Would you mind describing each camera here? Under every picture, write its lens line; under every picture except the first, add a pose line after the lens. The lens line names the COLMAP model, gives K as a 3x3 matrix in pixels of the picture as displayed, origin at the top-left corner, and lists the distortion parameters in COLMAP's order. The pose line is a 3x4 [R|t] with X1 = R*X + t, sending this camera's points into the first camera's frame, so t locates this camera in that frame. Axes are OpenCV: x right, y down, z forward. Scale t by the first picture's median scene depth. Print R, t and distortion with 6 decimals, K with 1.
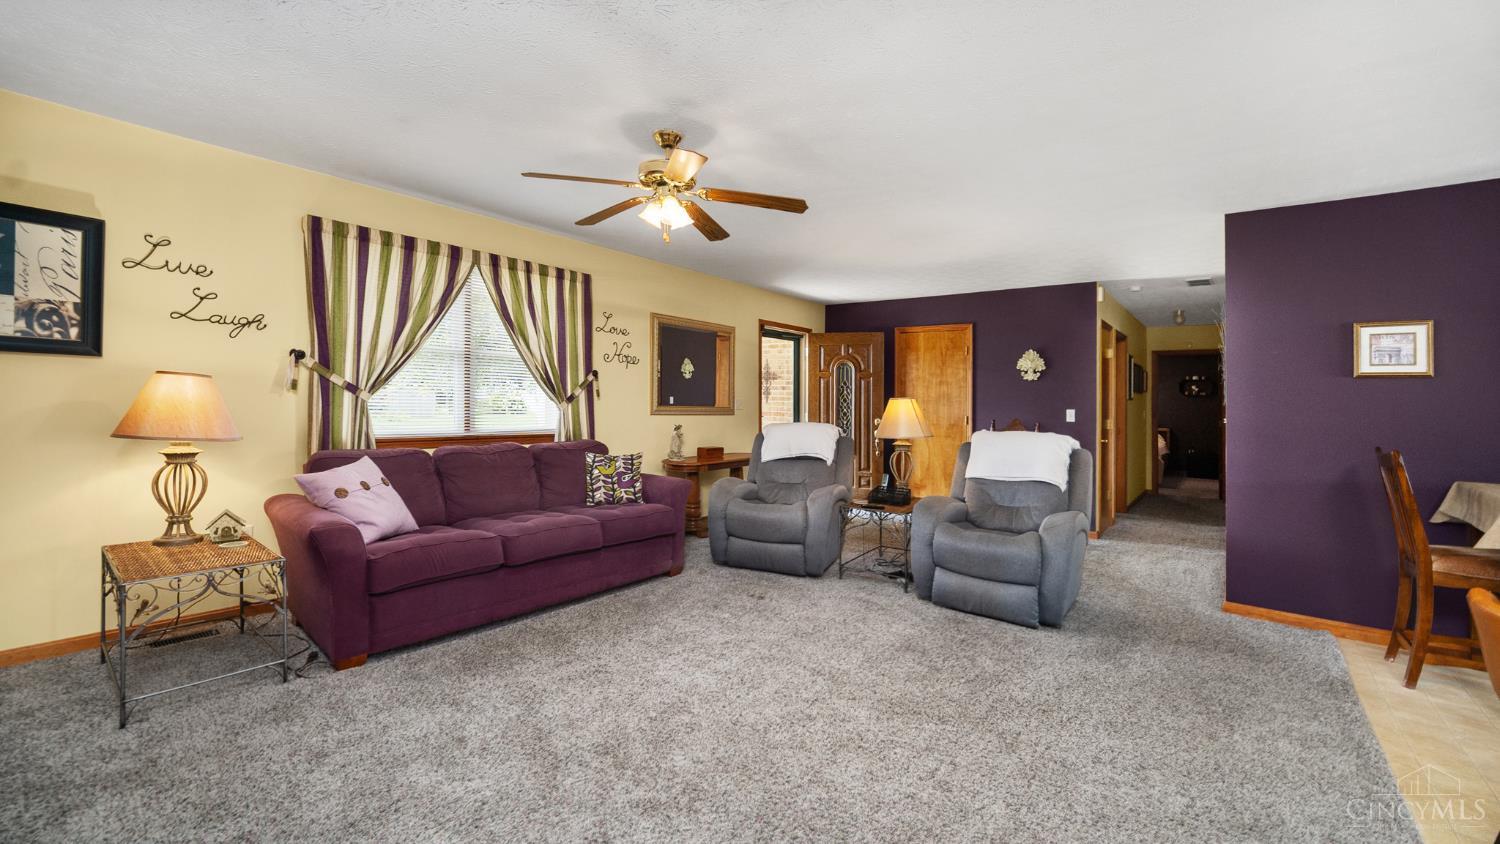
lens RADIAL K [[611.3, 0, 743.1], [0, 611.3, 413.3], [0, 0, 1]] dist [0.010257, -0.000180]
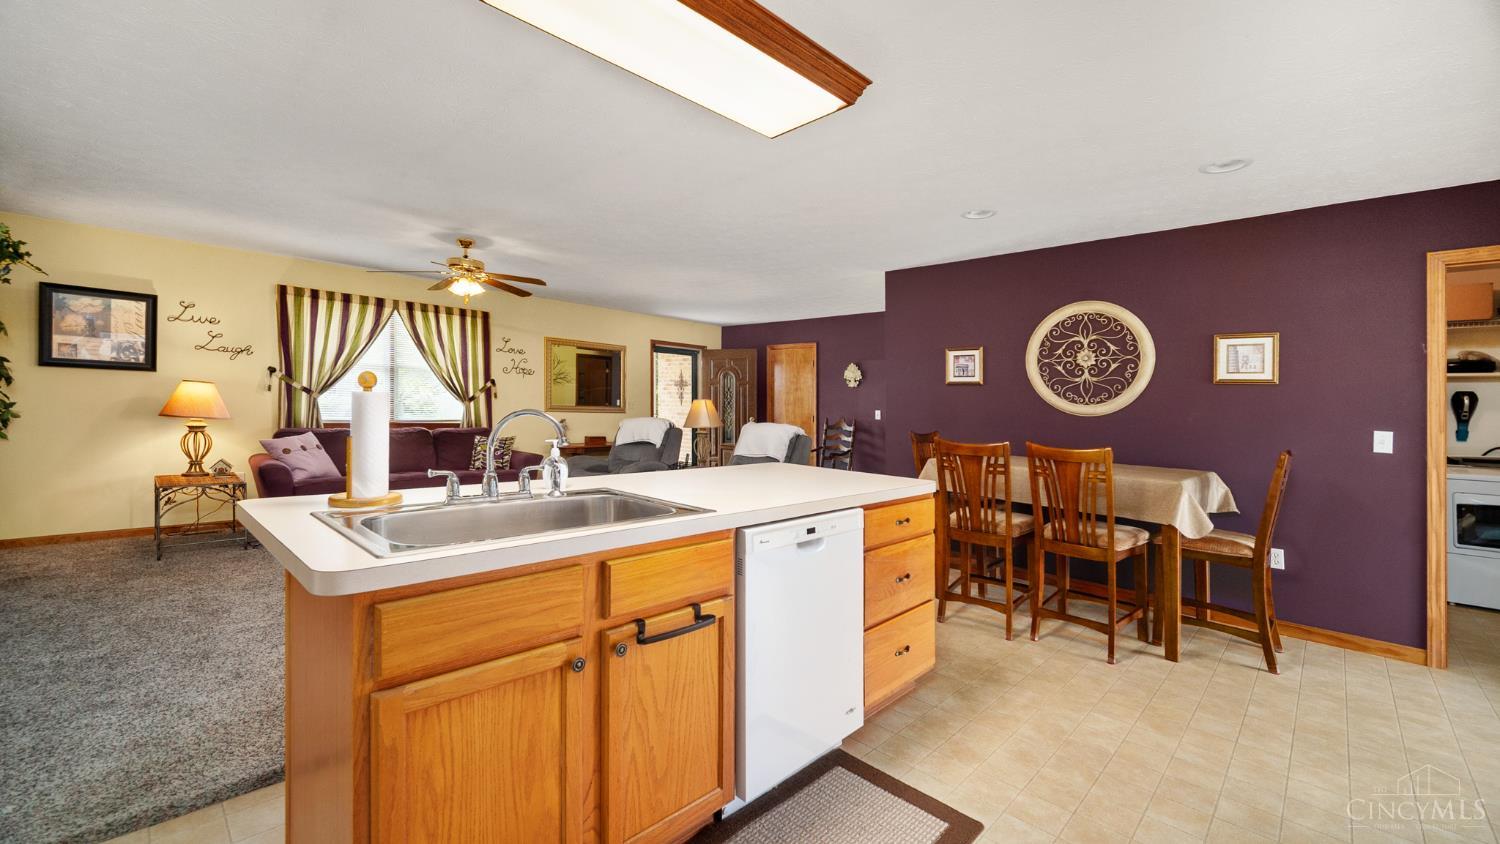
lens RADIAL K [[611.3, 0, 756.3], [0, 611.3, 426.1], [0, 0, 1]] dist [0.010257, -0.000180]
pose [[0.996611, 0.006630, -0.081997, 0.628682], [-0.005995, 0.999950, 0.007997, 0.030808], [0.082046, -0.007478, 0.996600, -0.477651]]
